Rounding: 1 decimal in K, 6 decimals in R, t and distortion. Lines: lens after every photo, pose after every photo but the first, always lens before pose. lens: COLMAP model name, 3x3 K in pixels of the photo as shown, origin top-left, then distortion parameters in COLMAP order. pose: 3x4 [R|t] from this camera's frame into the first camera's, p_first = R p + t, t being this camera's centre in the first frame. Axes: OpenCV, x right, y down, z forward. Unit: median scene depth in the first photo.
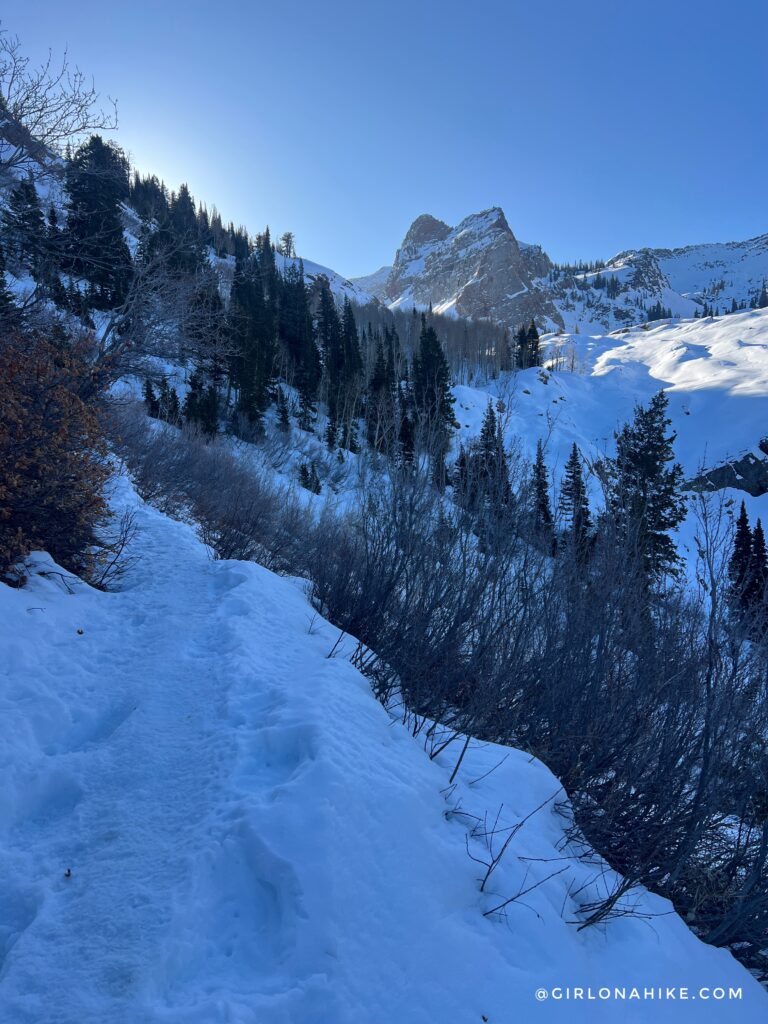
lens RADIAL K [[773.7, 0, 383.5], [0, 773.7, 516.1], [0, 0, 1]] dist [0.032509, 0.000580]
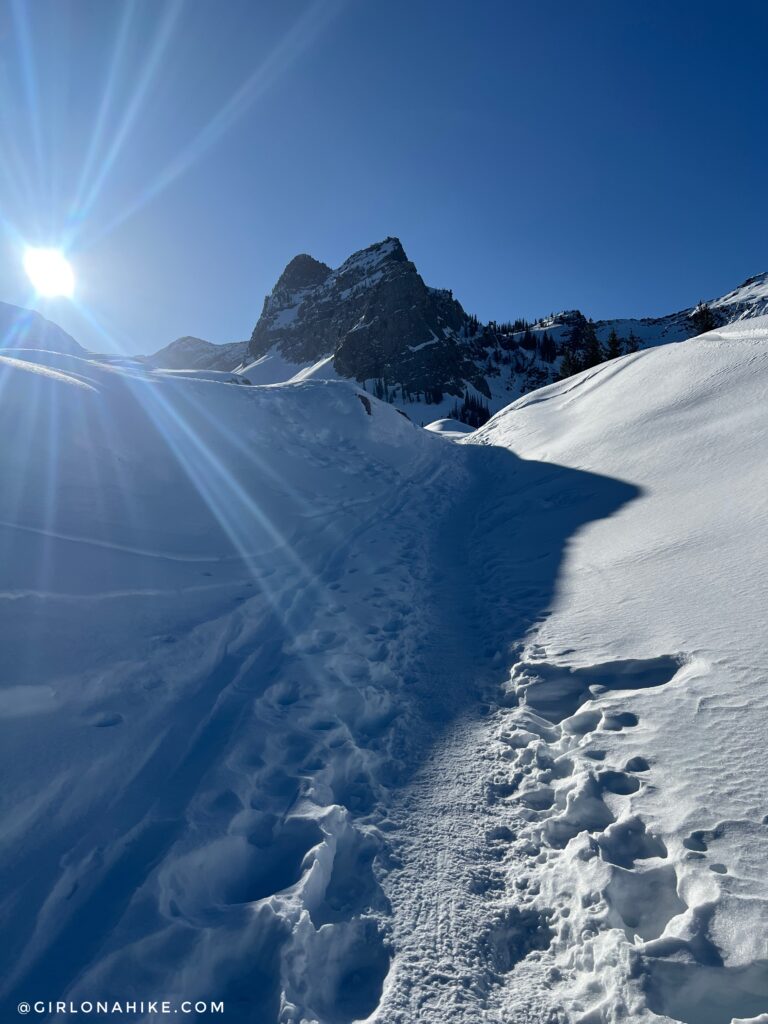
lens RADIAL K [[773.7, 0, 380.5], [0, 773.7, 513.5], [0, 0, 1]] dist [0.032509, 0.000580]
pose [[0.992120, 0.009636, 0.124920, 0.045466], [0.002632, 0.995215, -0.097670, -0.064891], [-0.125263, 0.097229, 0.987348, 0.303947]]
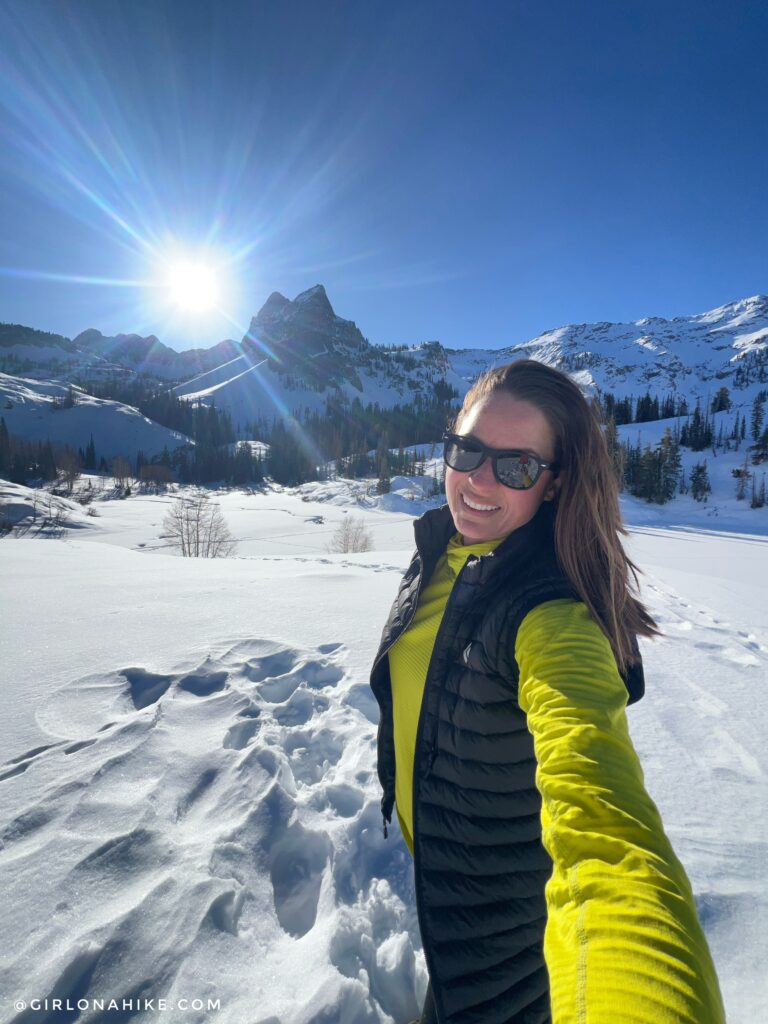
lens RADIAL K [[411.5, 0, 386.4], [0, 411.5, 508.1], [0, 0, 1]] dist [0.002284, -0.000133]
pose [[0.978145, 0.038536, 0.204319, 0.132812], [-0.048332, 0.997898, 0.043168, -0.087079], [-0.202226, -0.052099, 0.977952, 0.347898]]
